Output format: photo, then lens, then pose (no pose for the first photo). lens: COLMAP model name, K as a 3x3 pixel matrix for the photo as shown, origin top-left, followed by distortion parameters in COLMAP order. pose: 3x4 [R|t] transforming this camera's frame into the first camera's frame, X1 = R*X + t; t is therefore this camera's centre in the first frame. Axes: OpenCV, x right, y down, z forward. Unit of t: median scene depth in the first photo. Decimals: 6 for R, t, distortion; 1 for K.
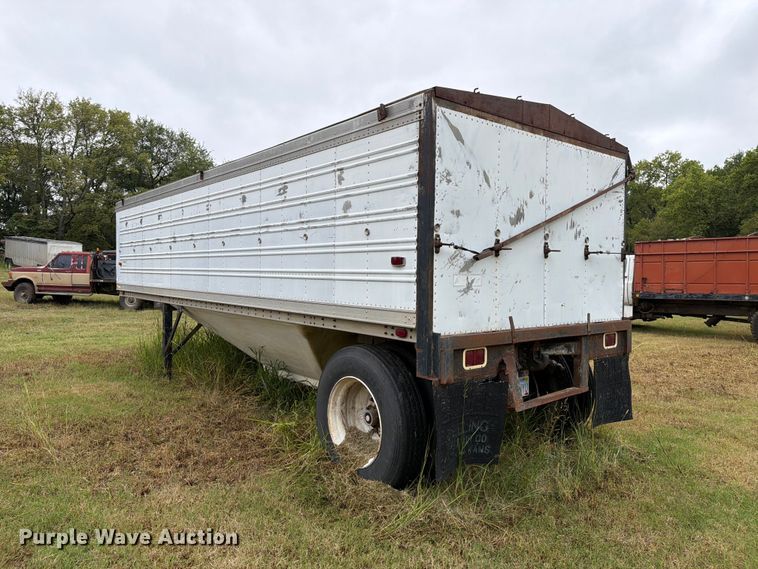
lens RADIAL K [[532.6, 0, 384.8], [0, 532.6, 289.6], [0, 0, 1]] dist [0.147497, -0.188792]
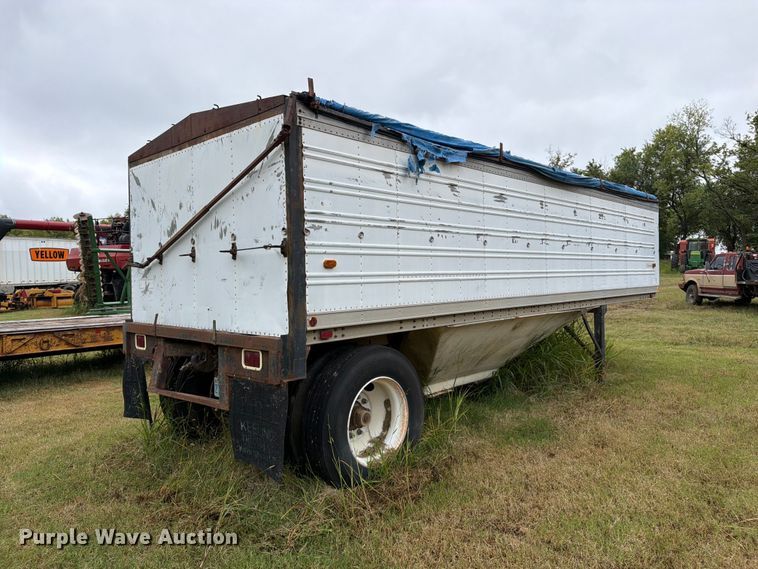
lens RADIAL K [[535.1, 0, 373.9], [0, 535.1, 288.0], [0, 0, 1]] dist [0.105888, -0.153282]
pose [[0.110167, 0.006868, -0.993889, 1.299224], [-0.012410, 0.999908, 0.005534, -0.017844], [0.993836, 0.011725, 0.110242, 1.168904]]
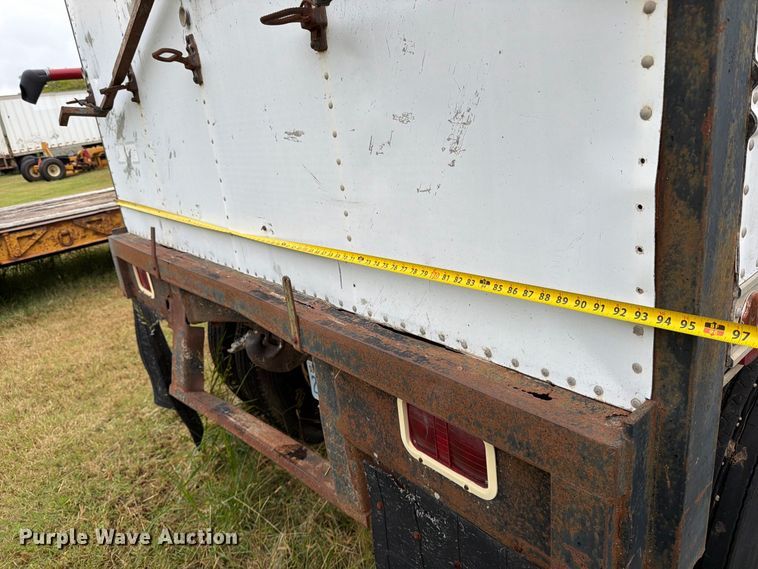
lens RADIAL K [[535.1, 0, 373.9], [0, 535.1, 288.0], [0, 0, 1]] dist [0.105888, -0.153282]
pose [[-0.011373, 0.312243, -0.949934, 0.636421], [0.092658, 0.946237, 0.309919, -0.030761], [0.995633, -0.084494, -0.039694, 1.059542]]
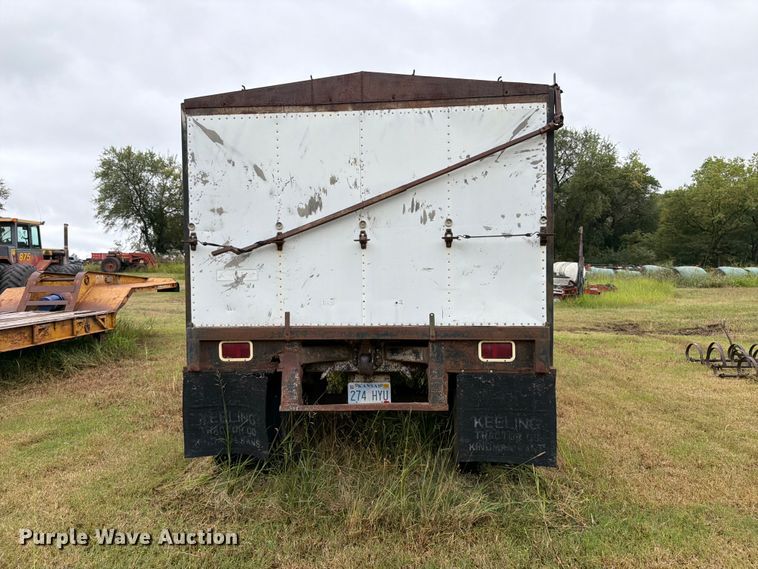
lens RADIAL K [[532.6, 0, 384.8], [0, 532.6, 289.6], [0, 0, 1]] dist [0.147497, -0.188792]
pose [[0.709939, 0.002654, -0.704258, 0.892998], [-0.001035, 0.999996, 0.002725, 0.006215], [0.704262, -0.001206, 0.709939, 0.384436]]
